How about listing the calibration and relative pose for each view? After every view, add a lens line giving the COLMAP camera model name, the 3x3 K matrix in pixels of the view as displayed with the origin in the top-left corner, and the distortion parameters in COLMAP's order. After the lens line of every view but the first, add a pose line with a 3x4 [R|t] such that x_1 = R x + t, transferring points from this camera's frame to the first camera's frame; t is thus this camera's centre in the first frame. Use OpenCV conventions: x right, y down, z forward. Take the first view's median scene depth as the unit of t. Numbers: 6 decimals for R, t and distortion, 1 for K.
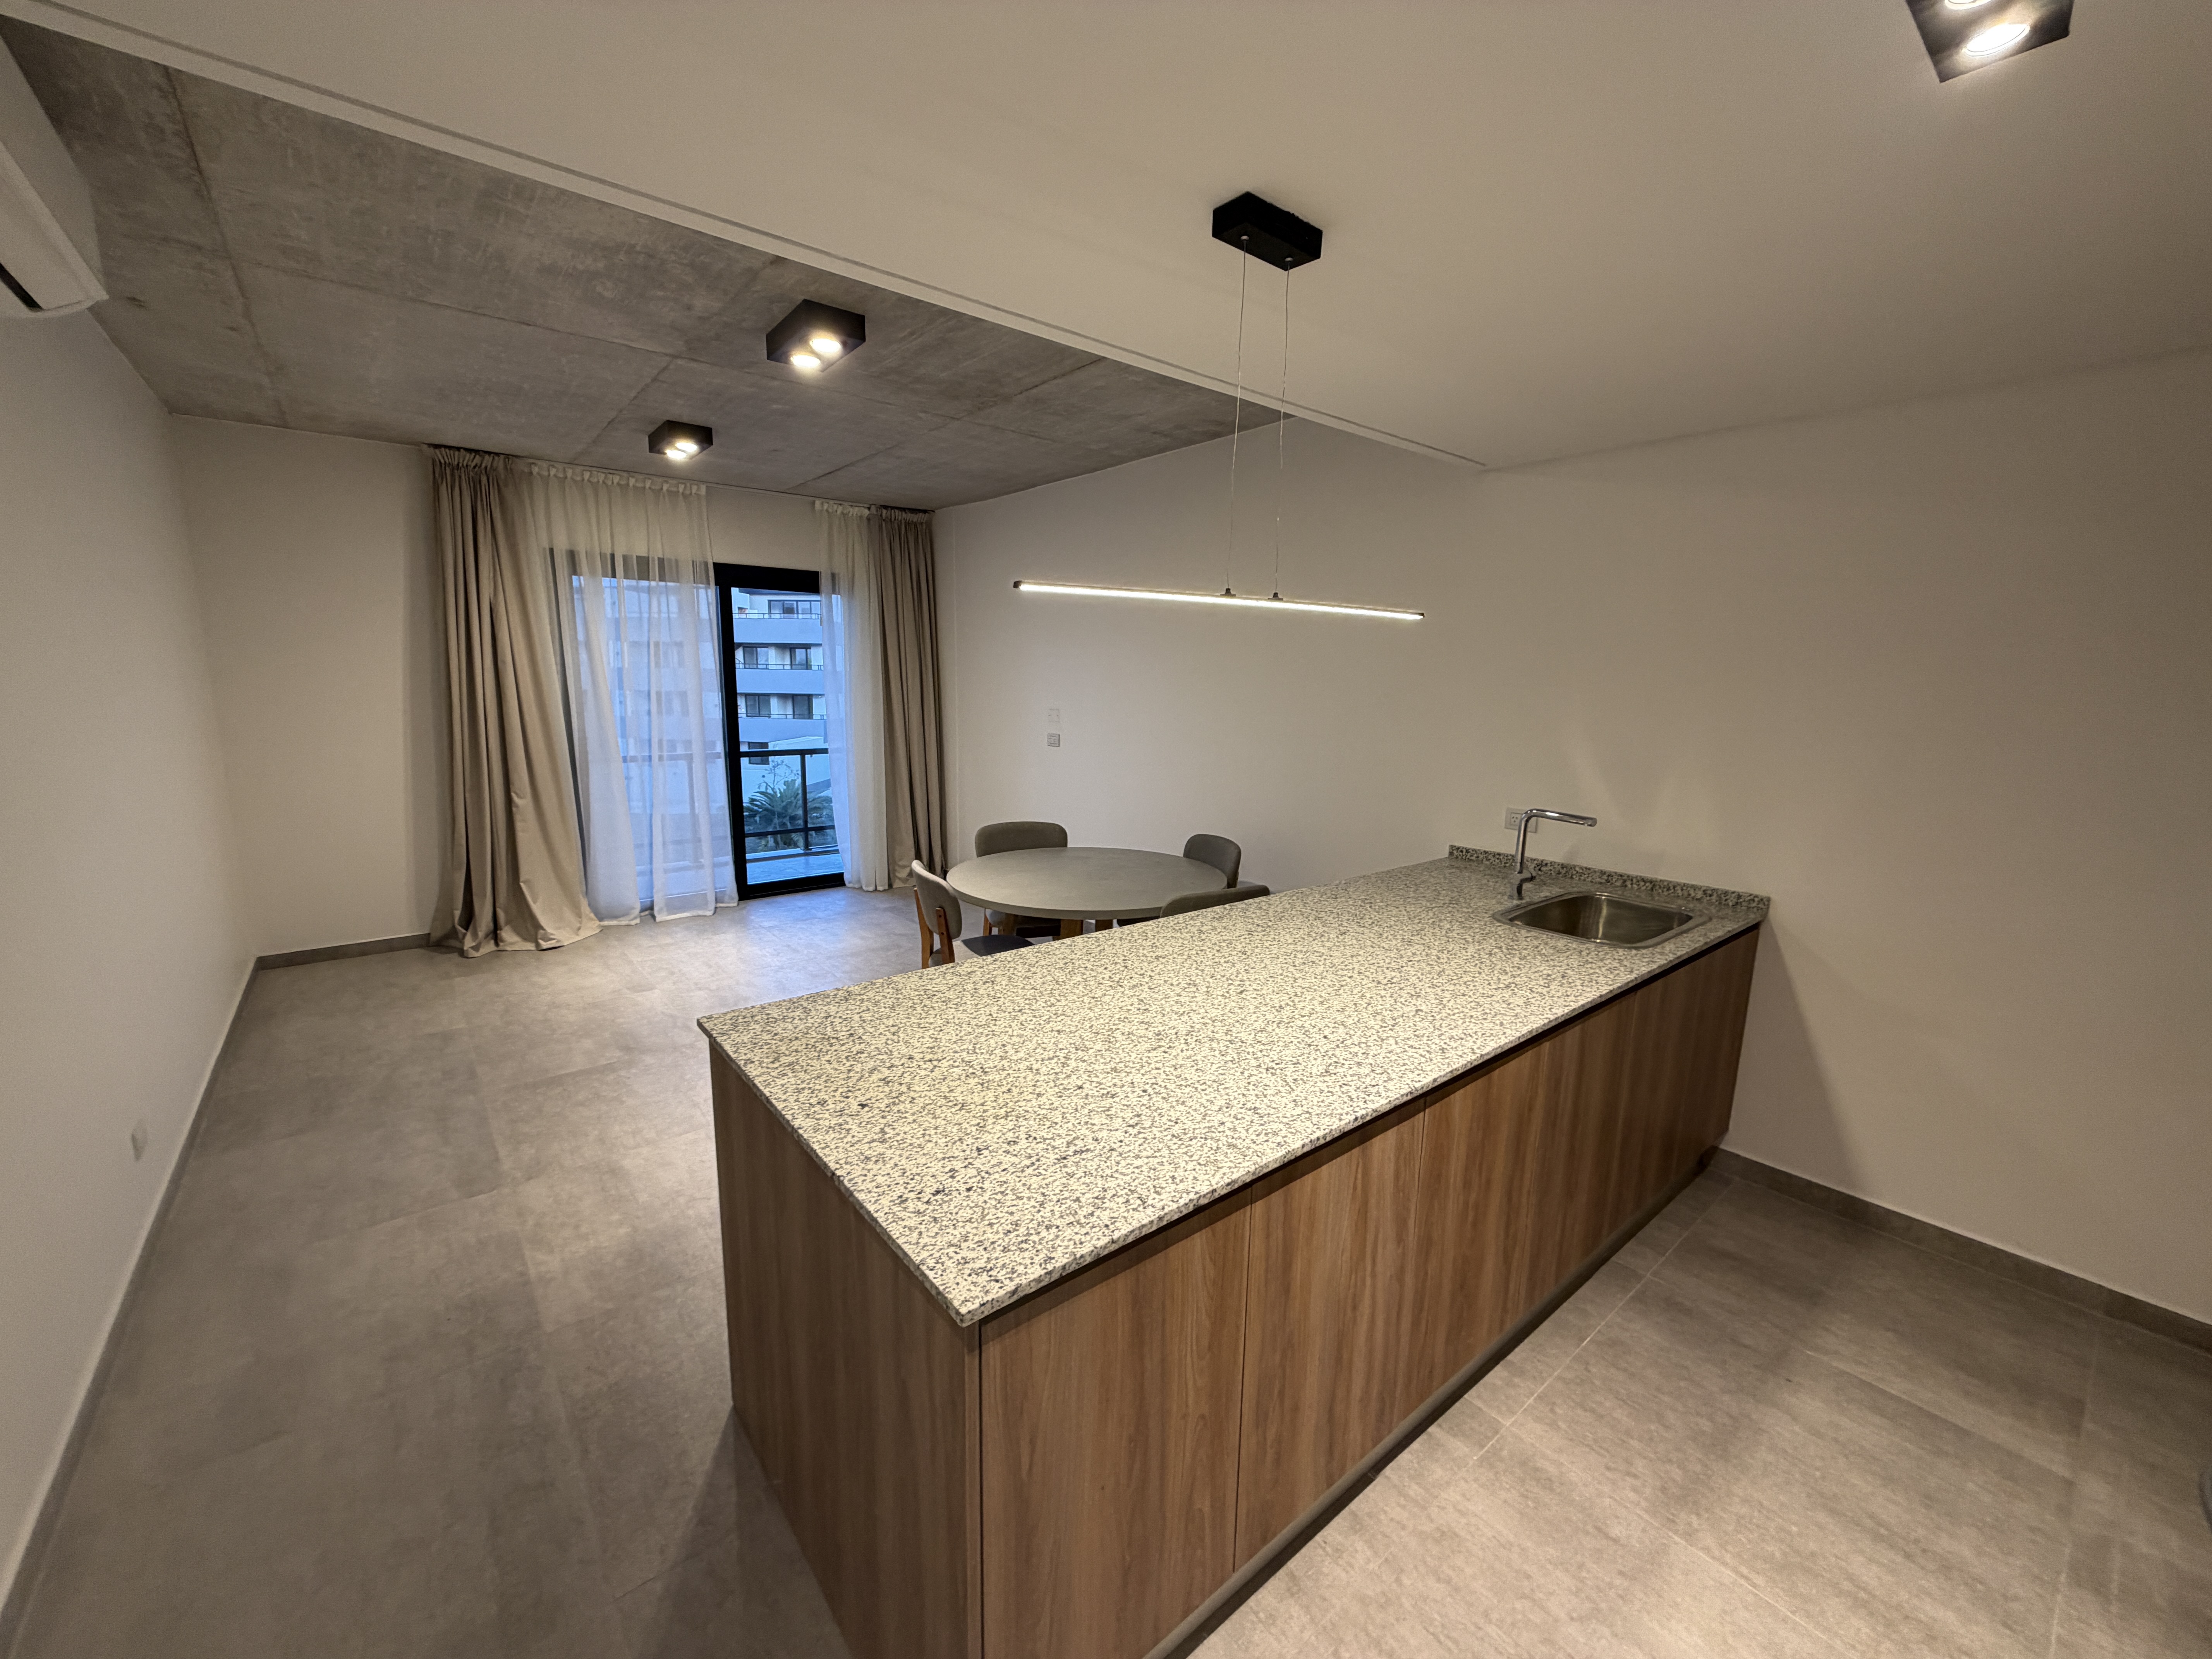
lens RADIAL K [[879.7, 0, 1095.8], [0, 879.7, 829.4], [0, 0, 1]] dist [0.000571, -0.000395]
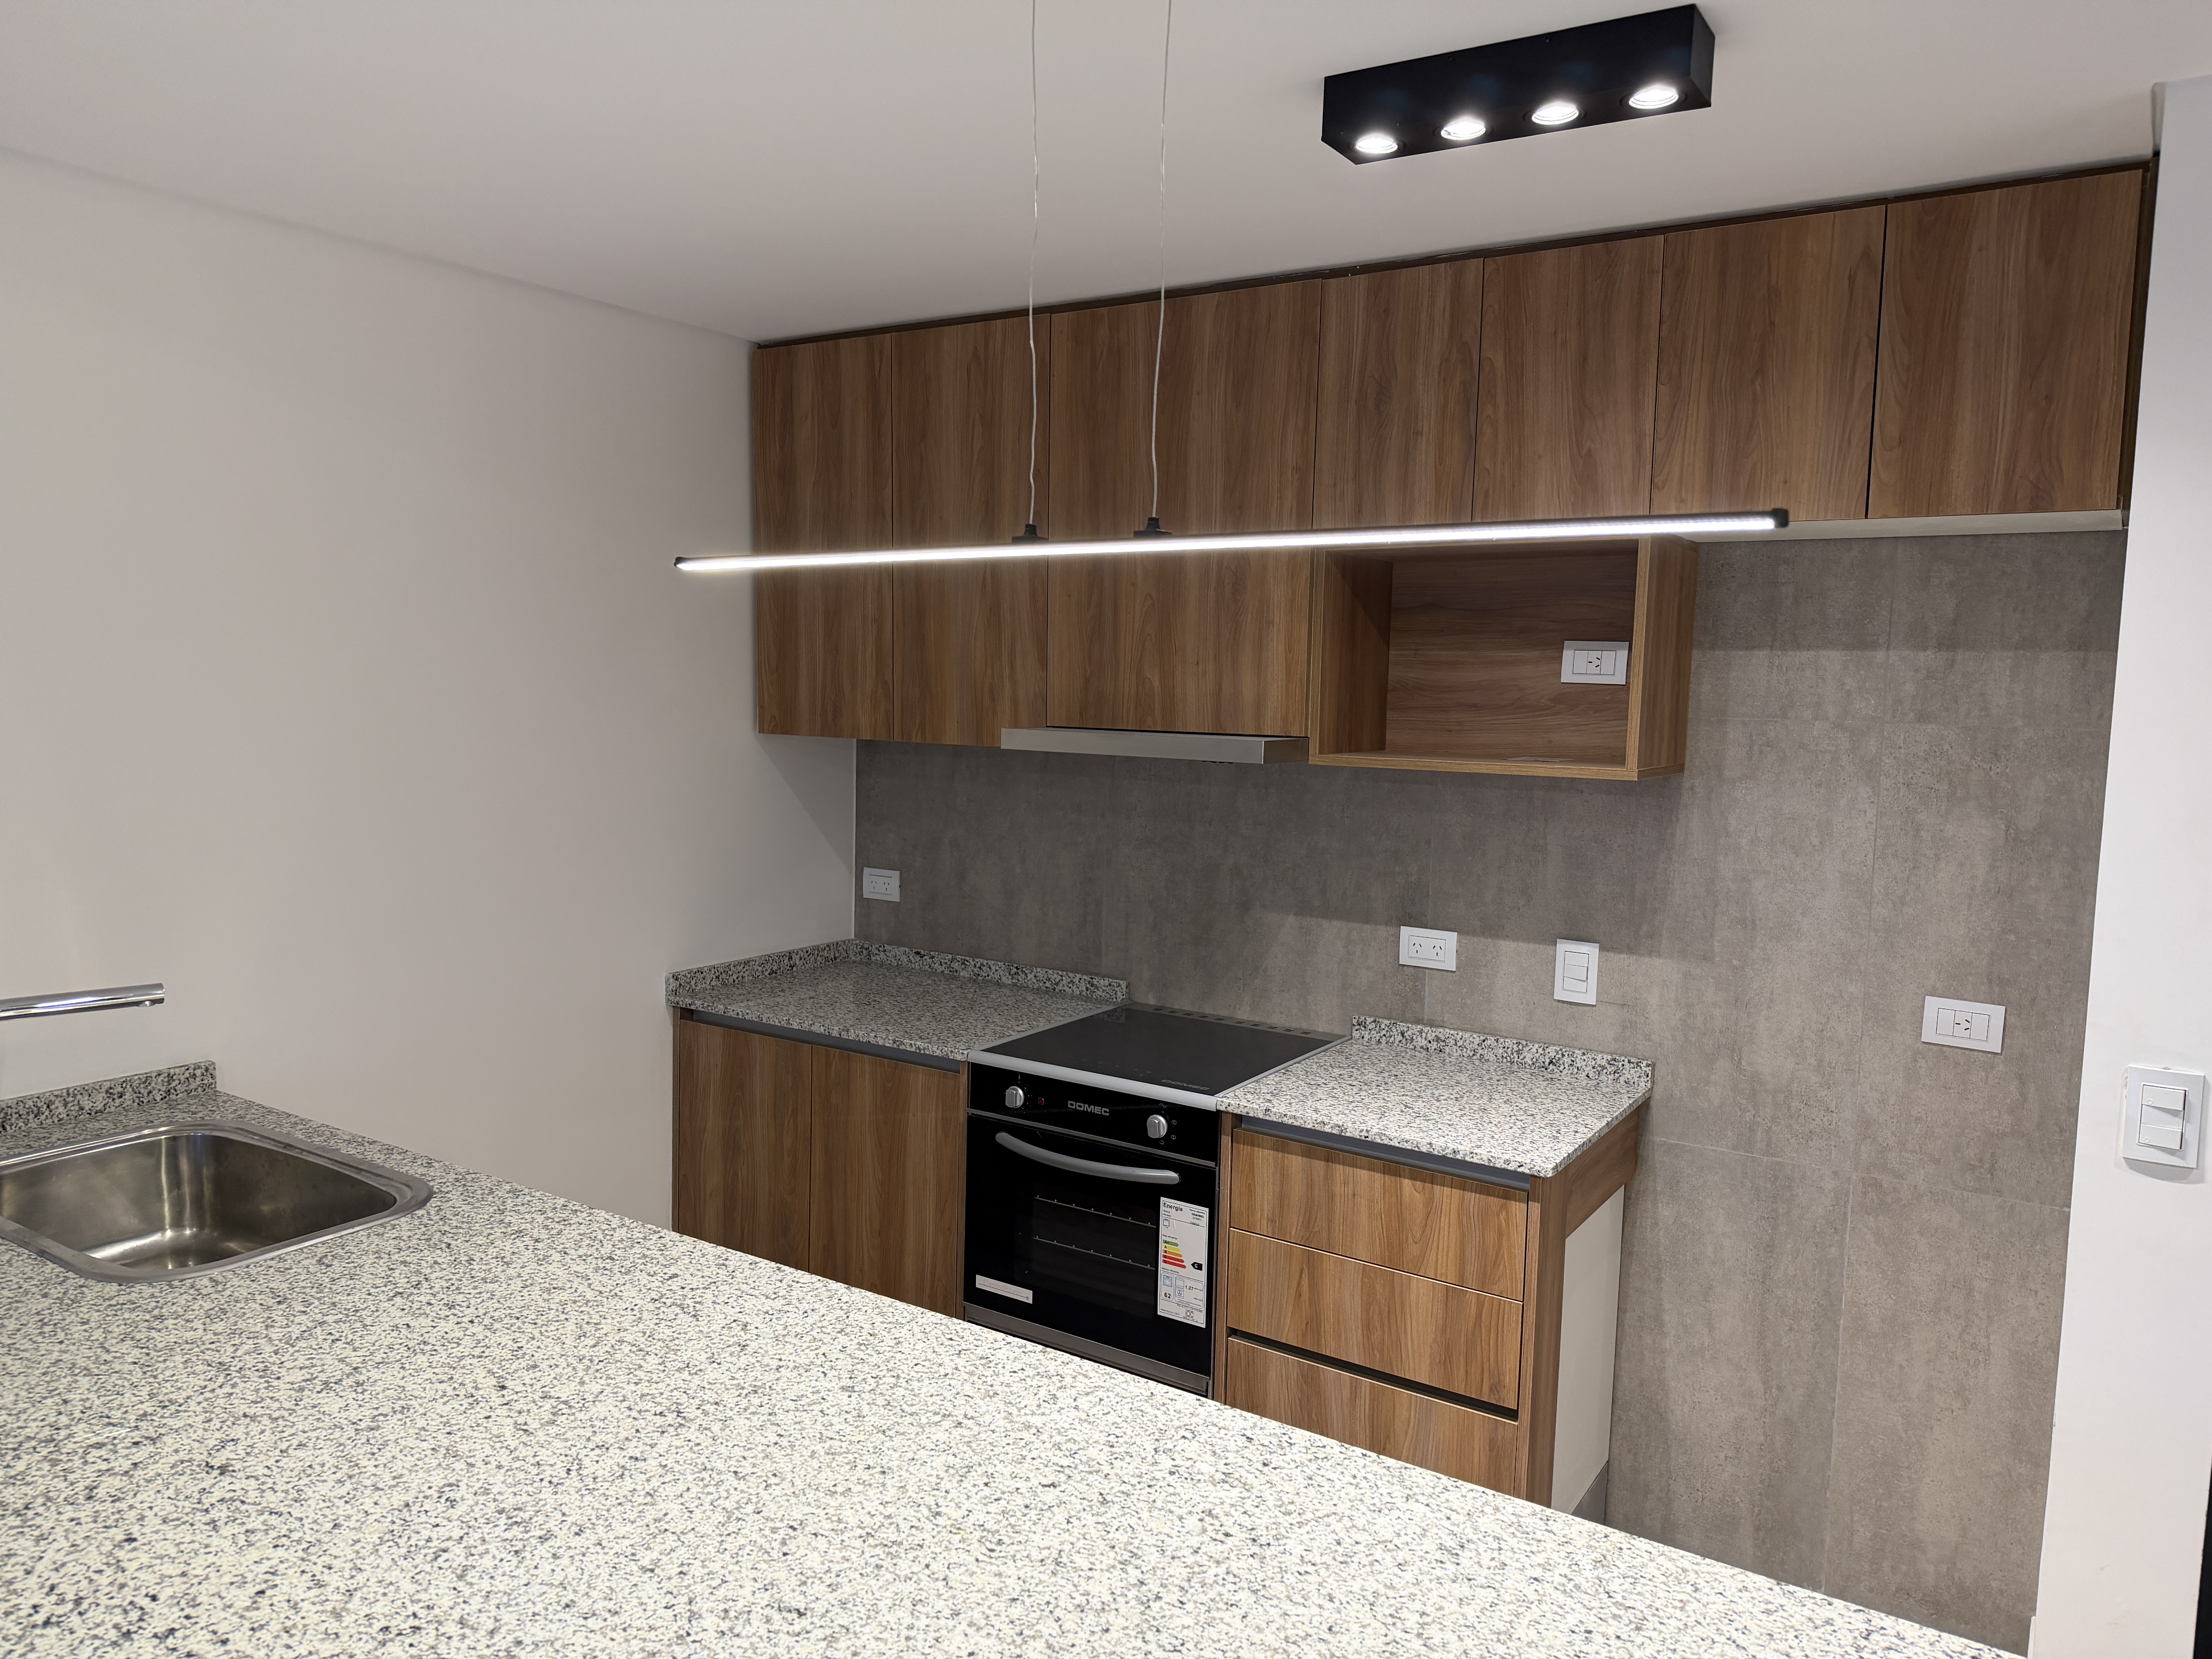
lens RADIAL K [[1523.3, 0, 1101.6], [0, 1523.3, 828.9], [0, 0, 1]] dist [0.055303, -0.054436]
pose [[-0.299084, -0.118794, 0.946804, -0.295033], [0.140558, 0.975913, 0.166846, -0.145644], [-0.943818, 0.182982, -0.275182, 0.707510]]
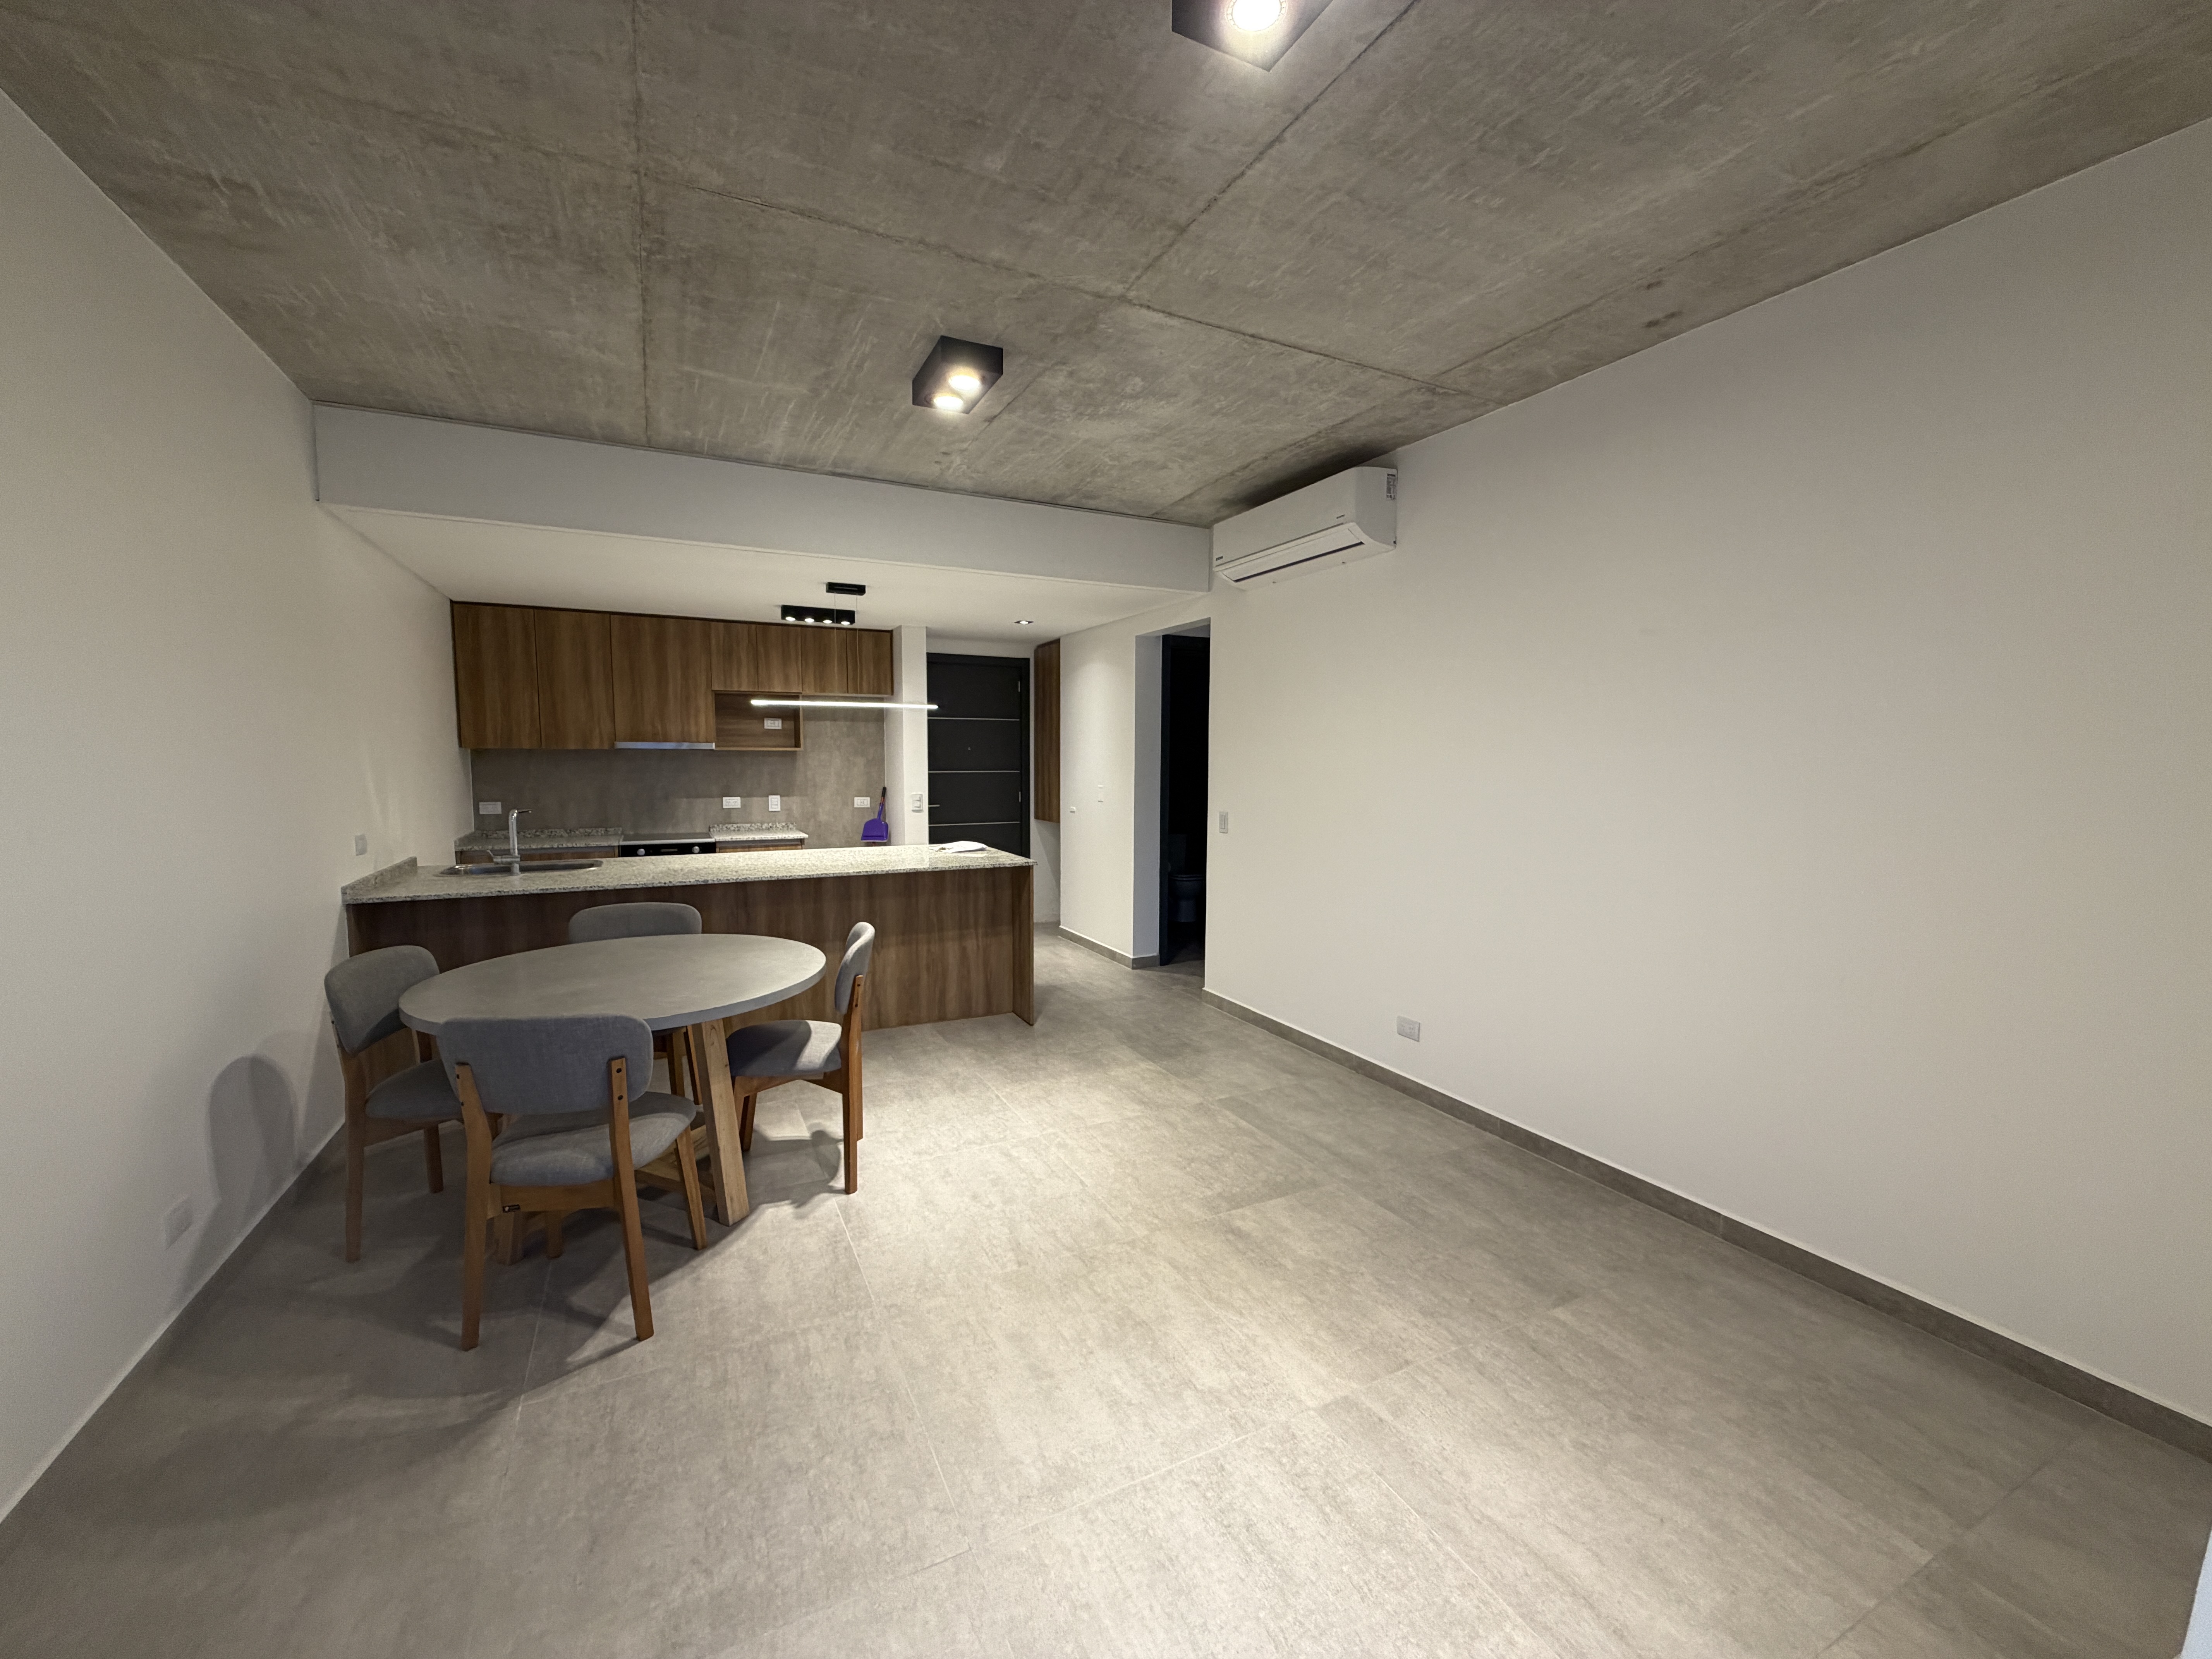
lens RADIAL K [[879.7, 0, 1099.3], [0, 879.7, 833.1], [0, 0, 1]] dist [0.000571, -0.000395]
pose [[-0.976460, -0.038794, 0.212179, -0.760539], [0.017827, 0.965812, 0.258629, -0.344879], [-0.214958, 0.256323, -0.942386, 2.184556]]
